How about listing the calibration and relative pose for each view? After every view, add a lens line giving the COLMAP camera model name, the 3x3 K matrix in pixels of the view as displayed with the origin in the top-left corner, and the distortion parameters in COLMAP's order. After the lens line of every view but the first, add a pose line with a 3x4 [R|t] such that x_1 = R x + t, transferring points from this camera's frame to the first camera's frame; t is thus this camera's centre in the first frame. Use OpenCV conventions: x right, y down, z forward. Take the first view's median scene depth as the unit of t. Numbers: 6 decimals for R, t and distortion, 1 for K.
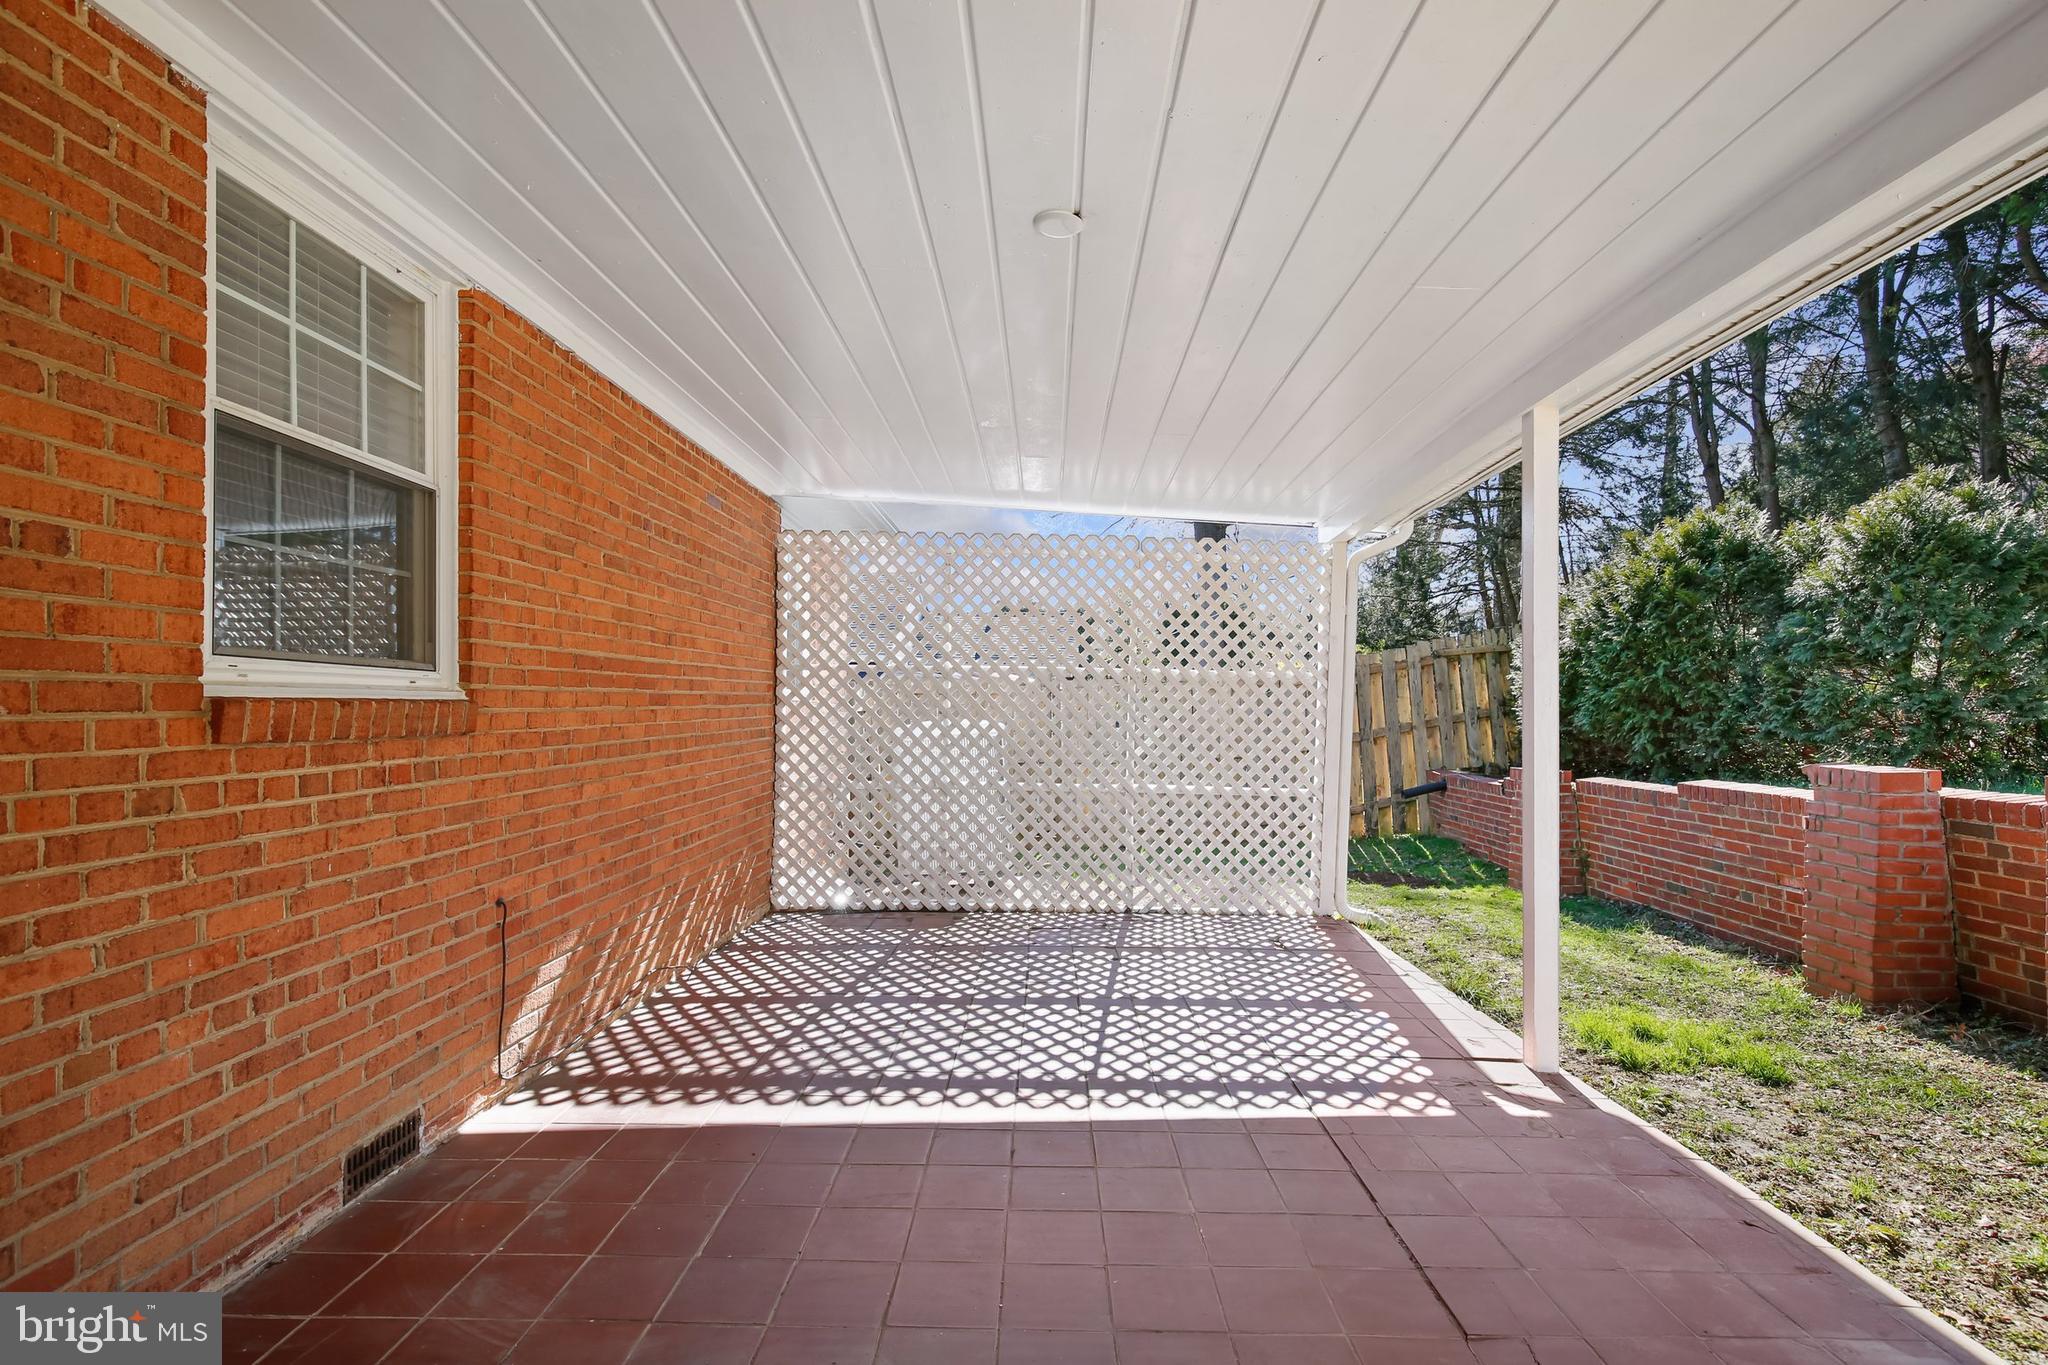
lens RADIAL K [[999.9, 0, 1034.3], [0, 999.9, 698.3], [0, 0, 1]] dist [-0.004022, -0.000183]
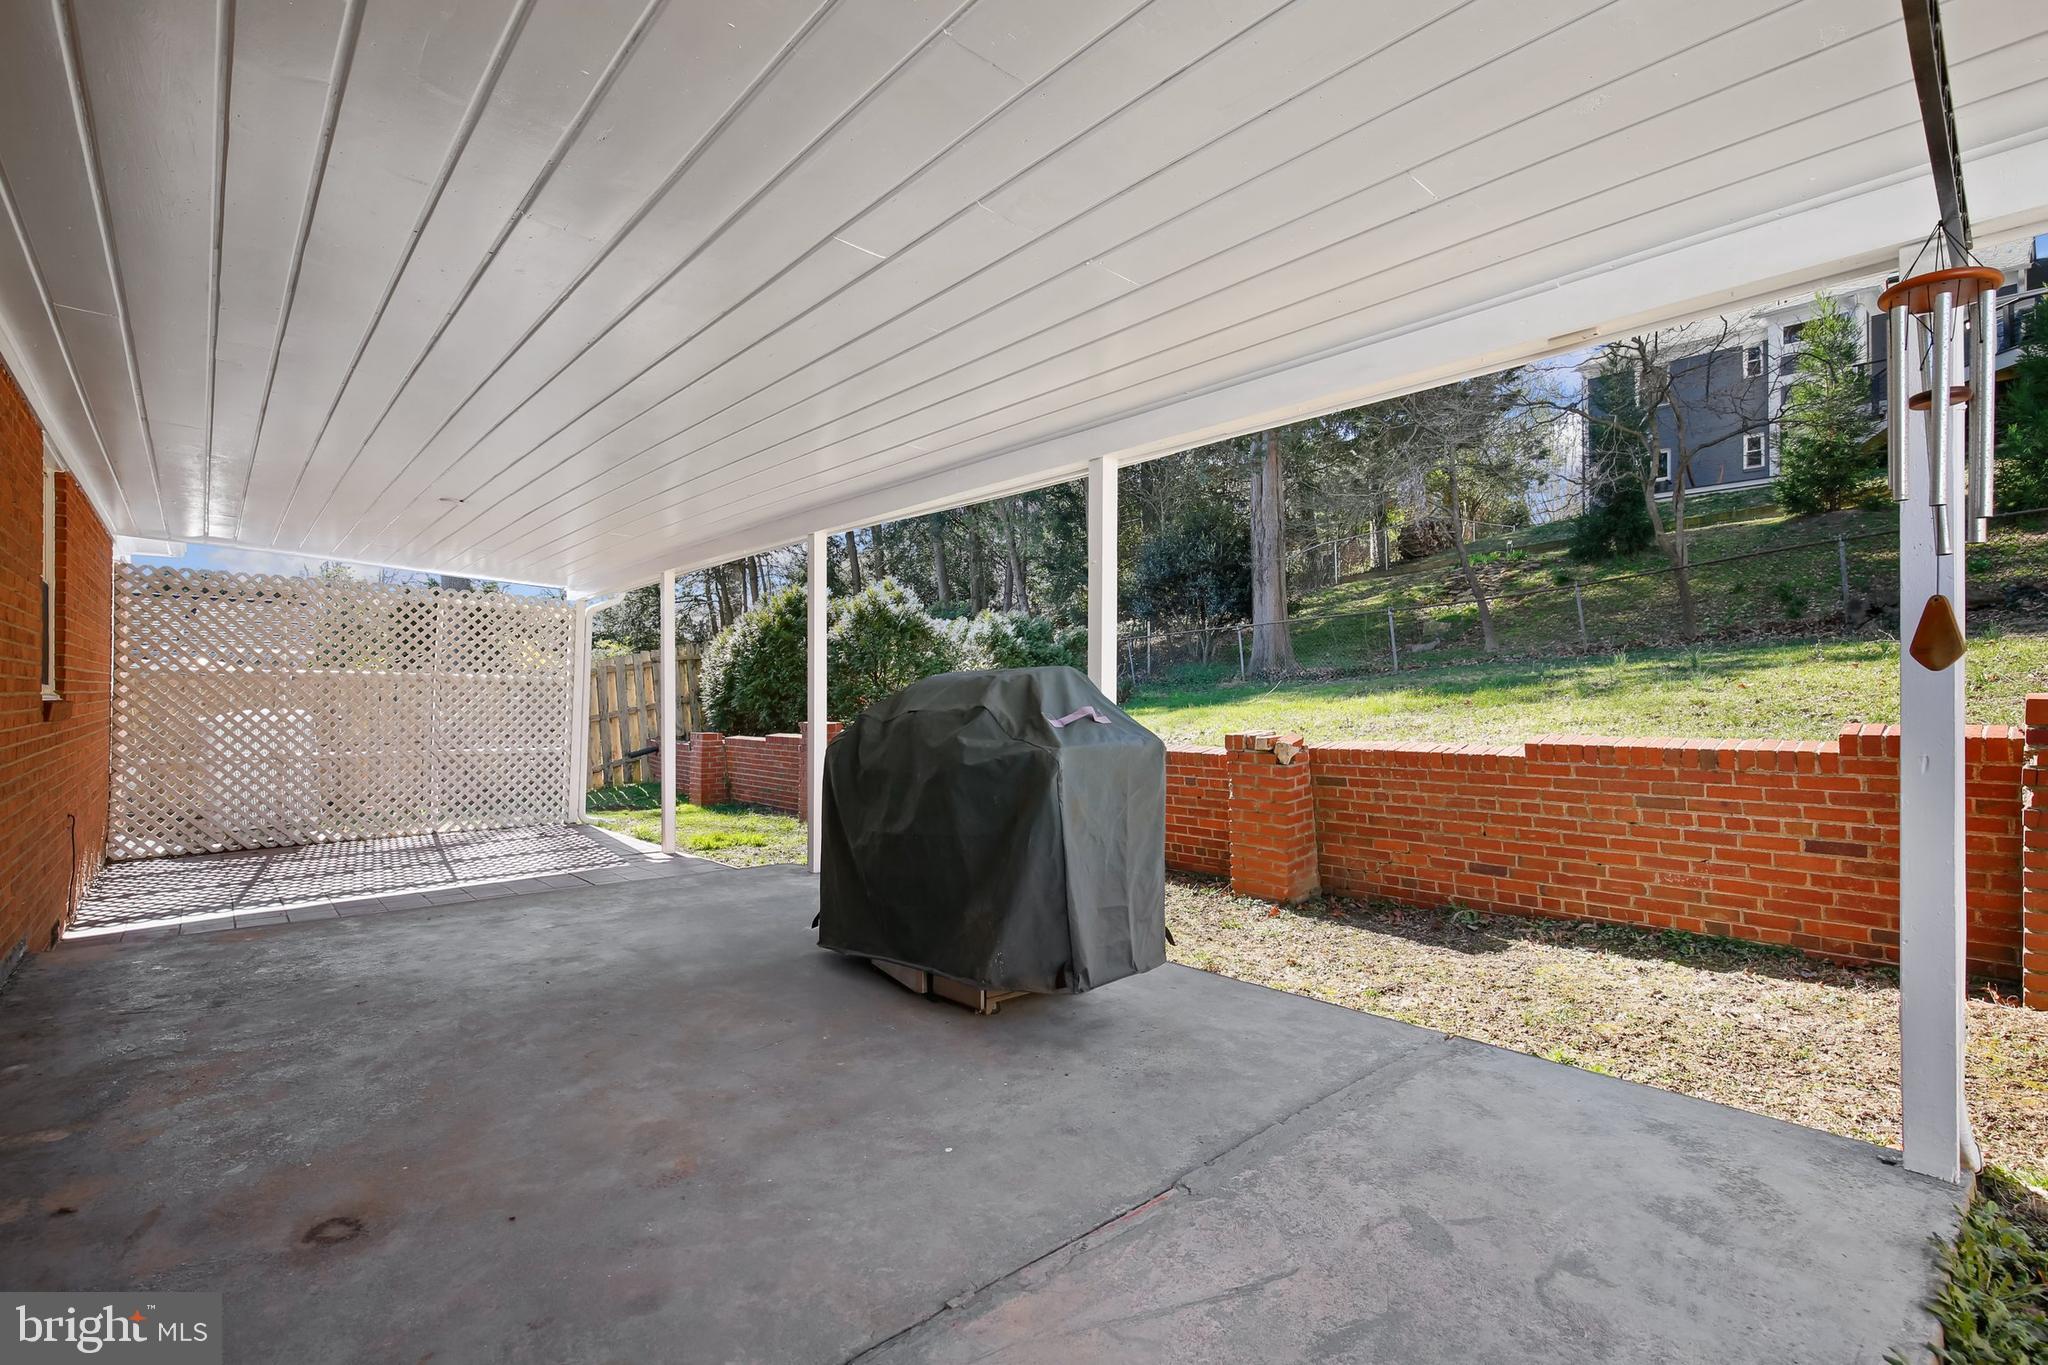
lens RADIAL K [[930.3, 0, 1029.8], [0, 930.3, 689.4], [0, 0, 1]] dist [-0.009581, -0.000928]
pose [[0.739985, -0.002100, 0.672620, -0.181872], [-0.000773, 0.999992, 0.003972, -0.011905], [-0.672623, -0.003459, 0.739977, -0.649046]]
